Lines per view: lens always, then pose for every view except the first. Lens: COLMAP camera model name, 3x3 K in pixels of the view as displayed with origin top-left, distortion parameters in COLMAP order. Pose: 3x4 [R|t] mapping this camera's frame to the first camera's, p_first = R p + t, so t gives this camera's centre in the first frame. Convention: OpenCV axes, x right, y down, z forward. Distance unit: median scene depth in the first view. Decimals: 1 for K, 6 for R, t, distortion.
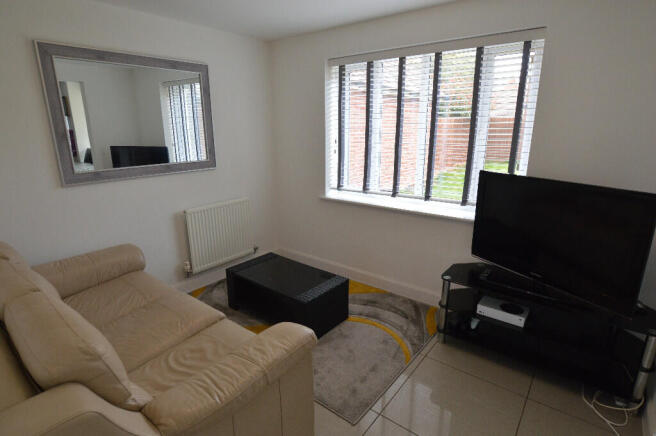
lens RADIAL K [[345.5, 0, 328.0], [0, 345.5, 218.0], [0, 0, 1]] dist [-0.019411, 0.001088]
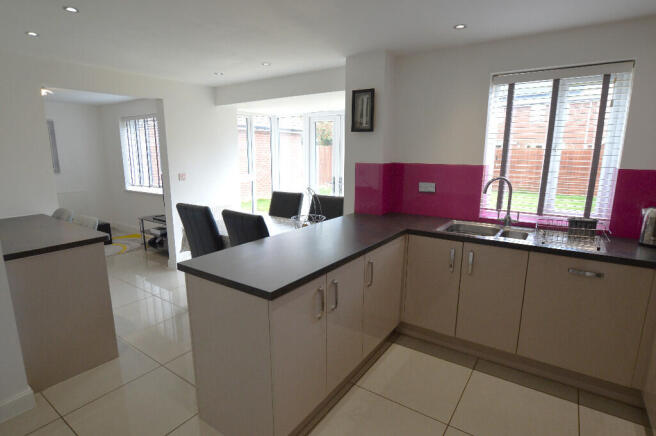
lens RADIAL K [[345.5, 0, 328.0], [0, 345.5, 218.0], [0, 0, 1]] dist [-0.019411, 0.001088]
pose [[0.998276, -0.002803, 0.058629, 1.069696], [0.006278, 0.998229, -0.059163, 0.225626], [-0.058360, 0.059429, 0.996525, -0.962906]]
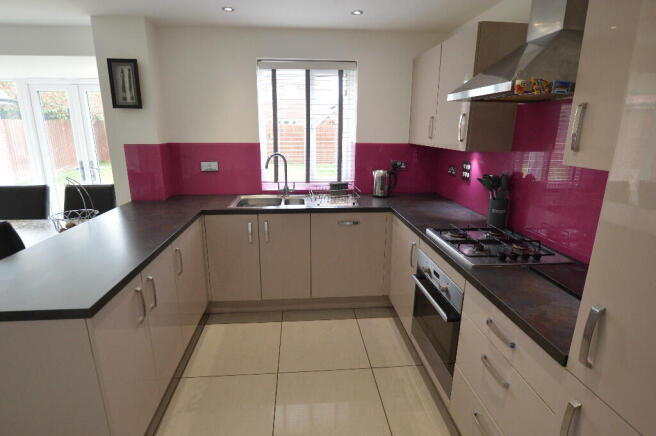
lens RADIAL K [[345.5, 0, 328.0], [0, 345.5, 218.0], [0, 0, 1]] dist [-0.019411, 0.001088]
pose [[0.729181, -0.163597, 0.664479, 0.977949], [0.159514, 0.984890, 0.067437, 0.215157], [-0.665470, 0.056820, 0.744258, -0.957495]]
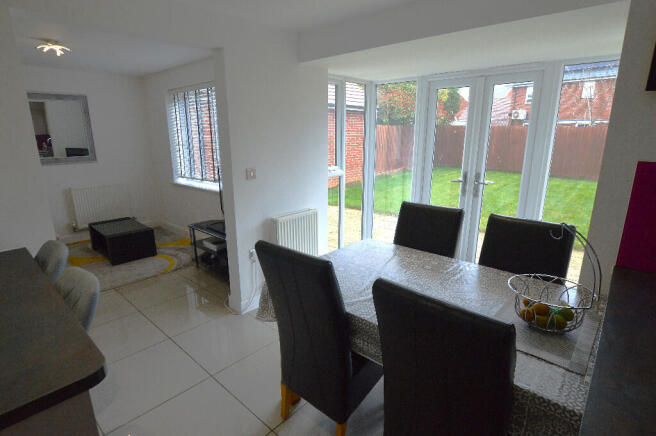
lens RADIAL K [[345.5, 0, 328.0], [0, 345.5, 218.0], [0, 0, 1]] dist [-0.019411, 0.001088]
pose [[0.997623, 0.020682, -0.065735, 0.838344], [-0.021069, 0.999764, -0.005209, 0.096033], [0.065612, 0.006581, 0.997823, -0.466196]]
